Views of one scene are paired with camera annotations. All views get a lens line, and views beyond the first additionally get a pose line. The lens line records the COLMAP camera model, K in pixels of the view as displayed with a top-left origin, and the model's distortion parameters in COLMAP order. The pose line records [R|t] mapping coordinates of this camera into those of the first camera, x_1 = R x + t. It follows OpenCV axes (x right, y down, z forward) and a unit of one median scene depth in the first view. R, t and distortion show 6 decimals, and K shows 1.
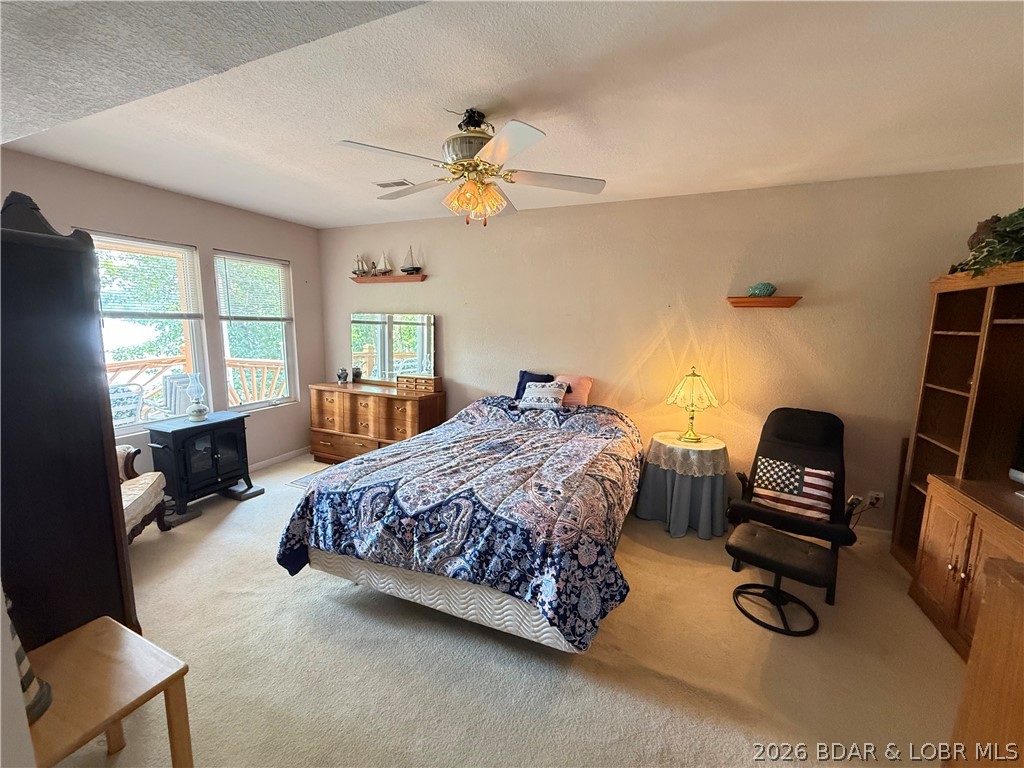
lens RADIAL K [[409.6, 0, 513.4], [0, 409.6, 381.4], [0, 0, 1]] dist [-0.001517, 0.000255]
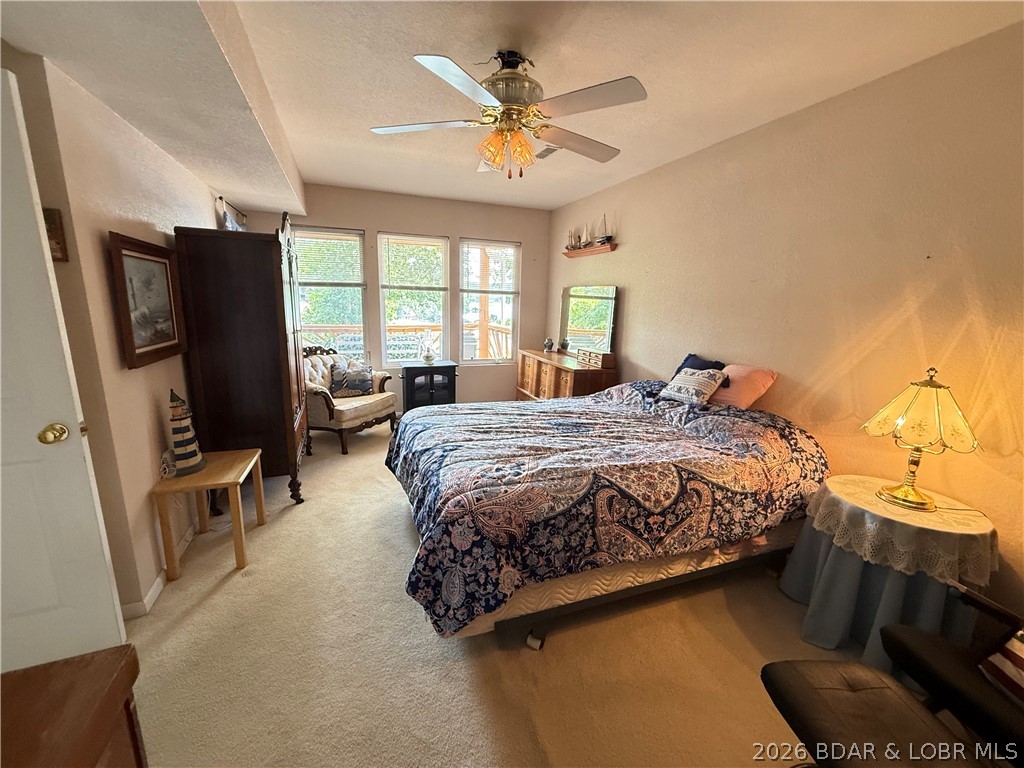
lens RADIAL K [[409.6, 0, 511.6], [0, 409.6, 382.9], [0, 0, 1]] dist [-0.001517, 0.000255]
pose [[0.689306, 0.148168, -0.709157, 0.467877], [-0.120450, 0.988677, 0.089490, 0.000677], [0.714387, 0.023732, 0.699348, 0.254260]]
